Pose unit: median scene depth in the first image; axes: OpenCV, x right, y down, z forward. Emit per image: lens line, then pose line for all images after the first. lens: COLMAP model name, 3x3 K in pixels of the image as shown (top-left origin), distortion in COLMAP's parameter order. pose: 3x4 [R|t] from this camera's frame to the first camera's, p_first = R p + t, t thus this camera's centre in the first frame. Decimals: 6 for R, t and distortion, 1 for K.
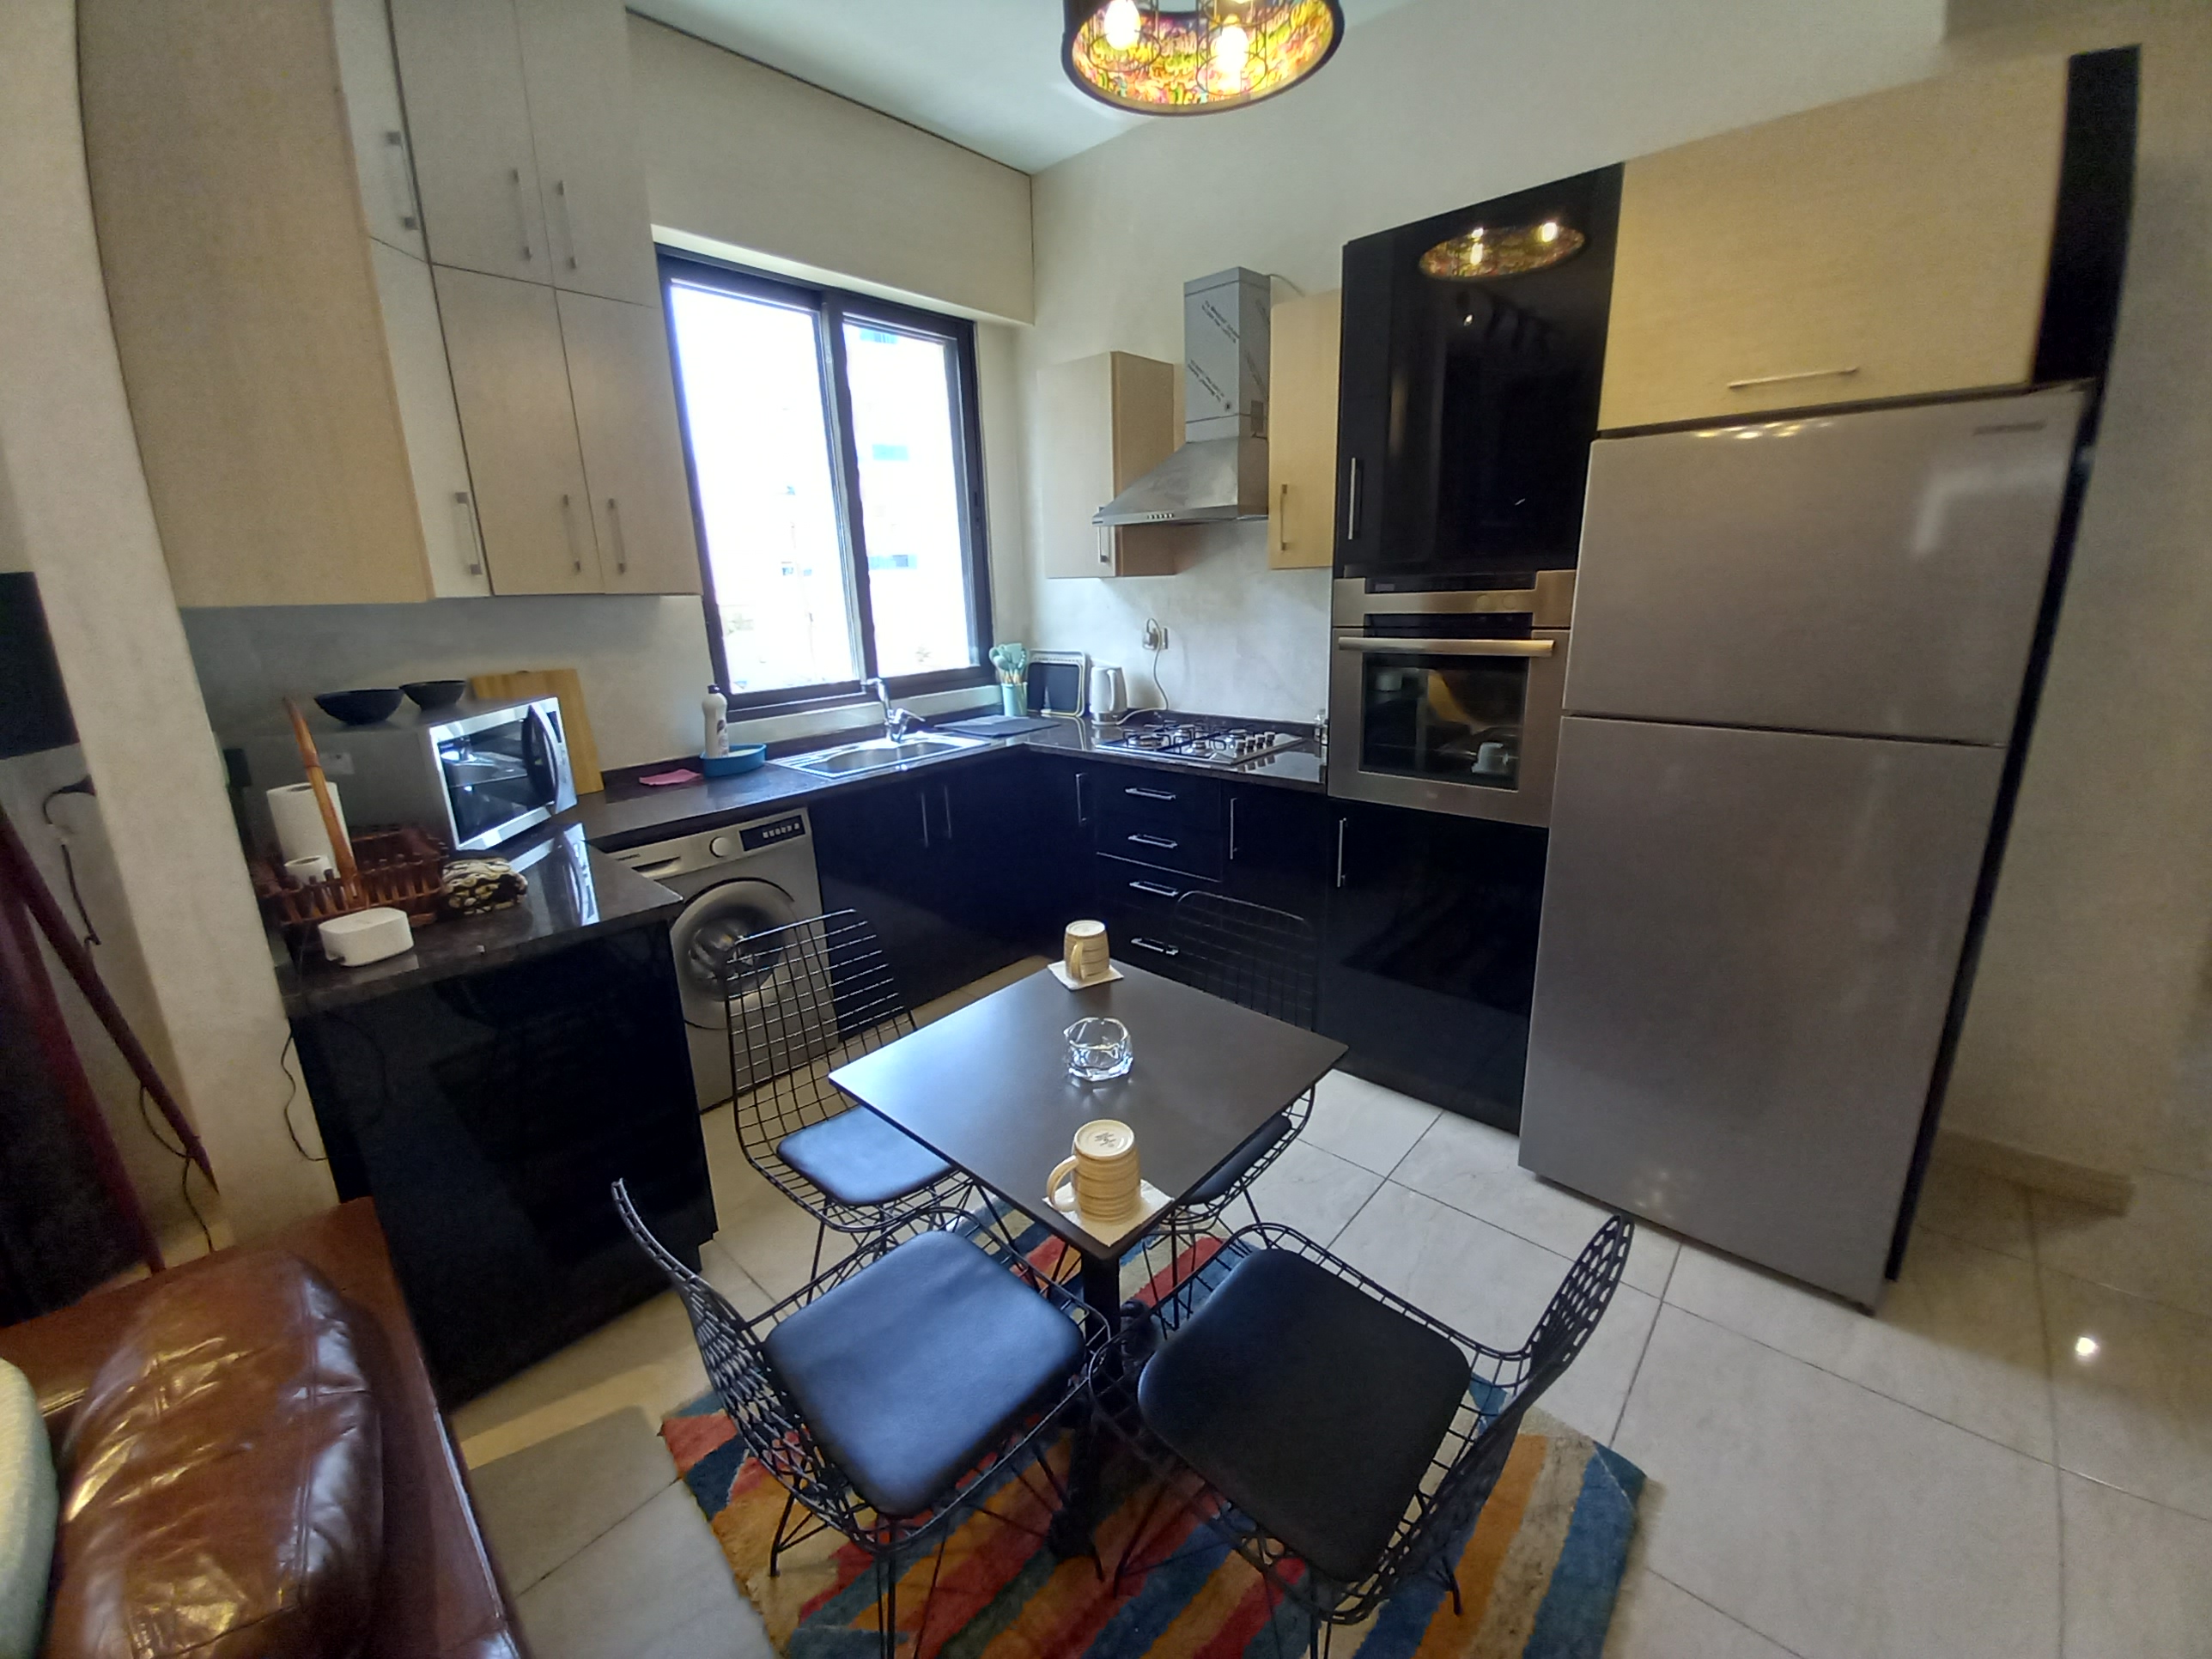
lens RADIAL K [[844.4, 0, 1111.3], [0, 844.4, 836.9], [0, 0, 1]] dist [-0.031786, -0.003019]
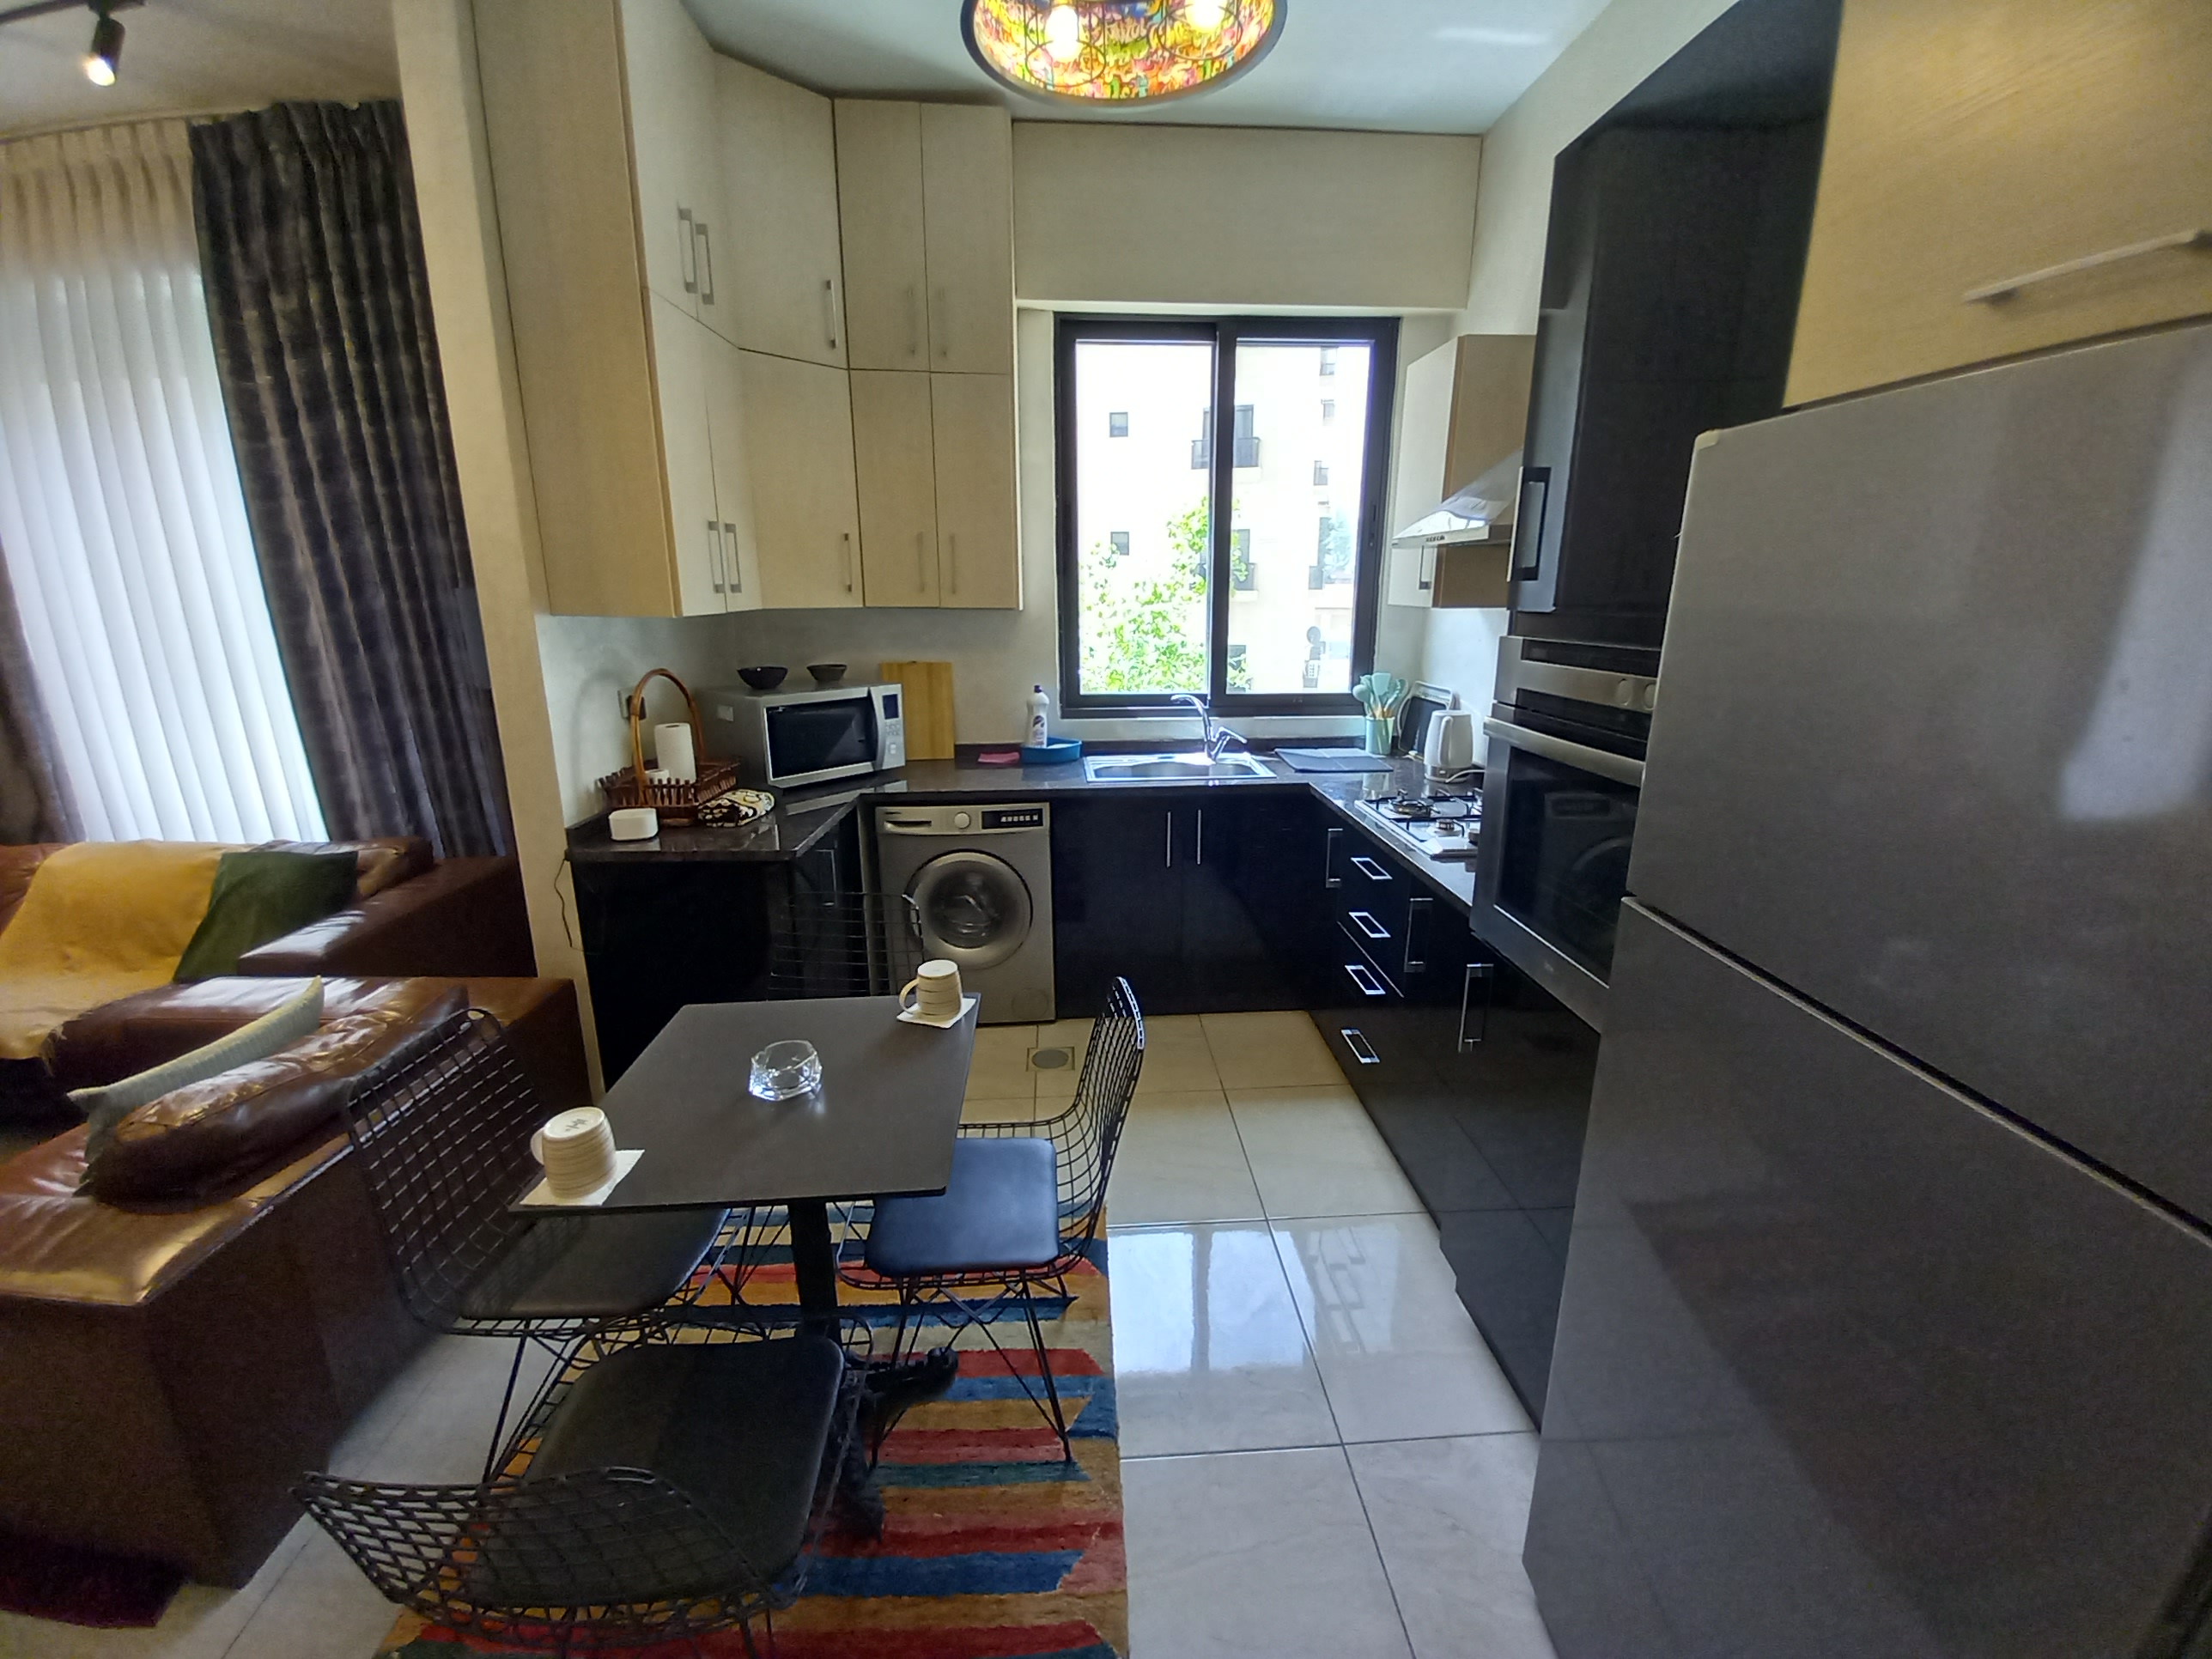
lens RADIAL K [[844.4, 0, 1109.2], [0, 844.4, 827.6], [0, 0, 1]] dist [-0.031786, -0.003019]
pose [[0.698711, 0.217557, -0.681522, 0.415300], [-0.220474, 0.971754, 0.084171, -0.103078], [0.680584, 0.091447, 0.726941, 0.212826]]
